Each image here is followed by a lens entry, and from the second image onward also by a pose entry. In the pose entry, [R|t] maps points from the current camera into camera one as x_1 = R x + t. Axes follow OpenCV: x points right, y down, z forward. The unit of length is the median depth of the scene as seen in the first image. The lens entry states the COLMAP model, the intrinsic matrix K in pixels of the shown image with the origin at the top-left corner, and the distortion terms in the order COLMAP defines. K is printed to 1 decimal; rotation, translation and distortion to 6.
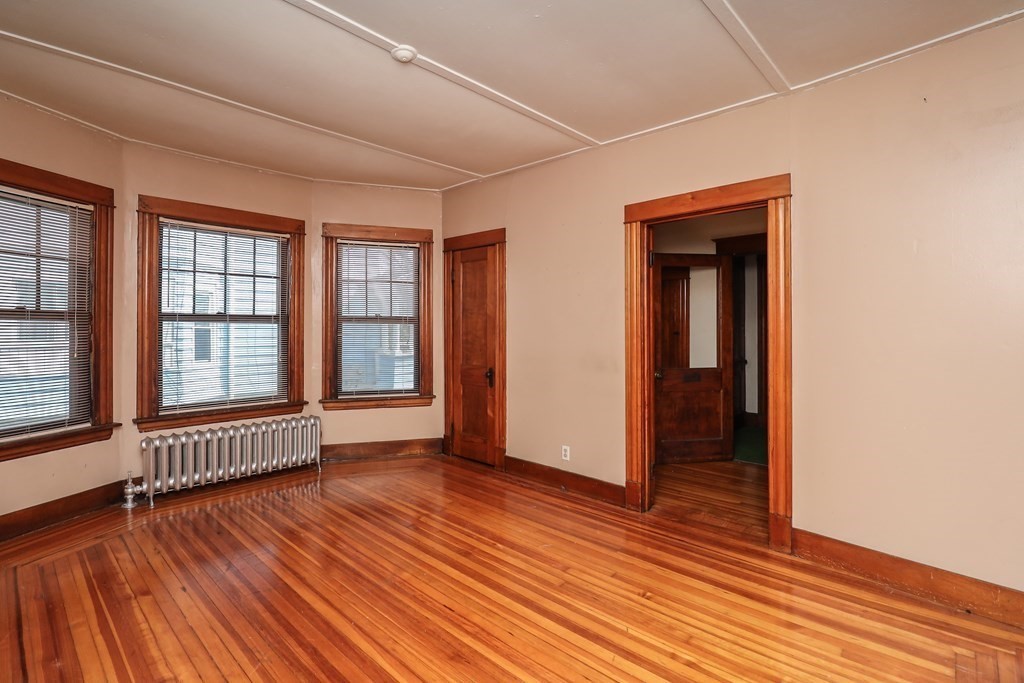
lens RADIAL K [[485.1, 0, 506.8], [0, 485.1, 329.0], [0, 0, 1]] dist [0.000336, -0.013864]
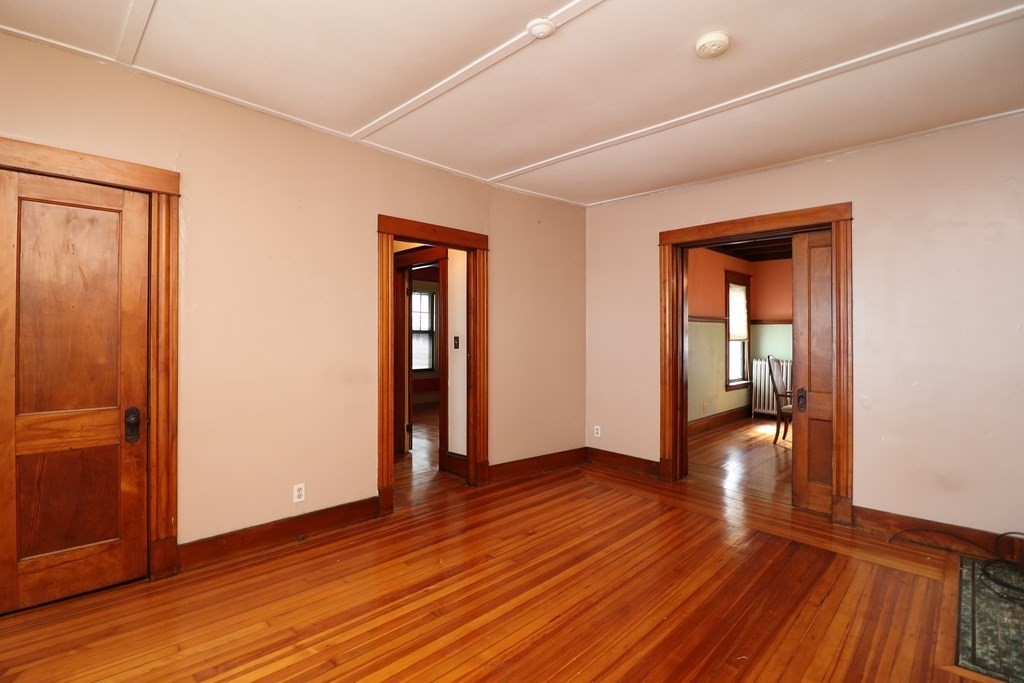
lens RADIAL K [[485.1, 0, 506.8], [0, 485.1, 329.0], [0, 0, 1]] dist [0.000336, -0.013864]
pose [[0.022327, 0.008192, 0.999717, -0.967682], [-0.005534, 0.999952, -0.008071, -0.014346], [-0.999735, -0.005353, 0.022371, 0.922479]]
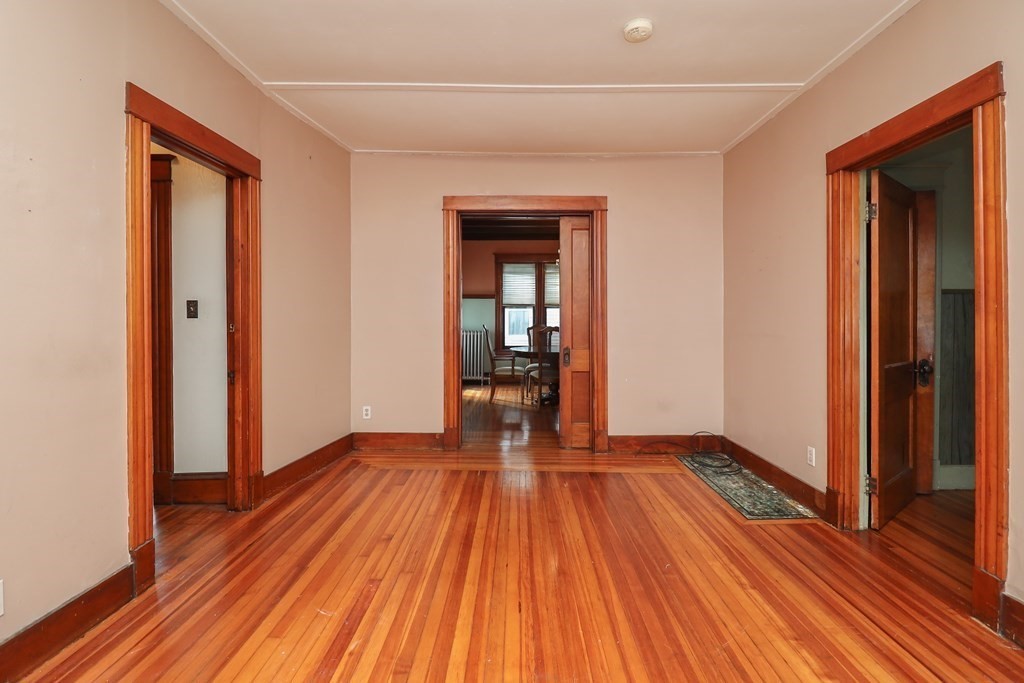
lens RADIAL K [[496.9, 0, 524.8], [0, 496.9, 315.2], [0, 0, 1]] dist [0.002625, -0.007734]
pose [[-0.703700, -0.000895, 0.710497, -0.662958], [-0.002359, 0.999997, -0.001077, 0.033416], [-0.710494, -0.002434, -0.703699, 1.399863]]
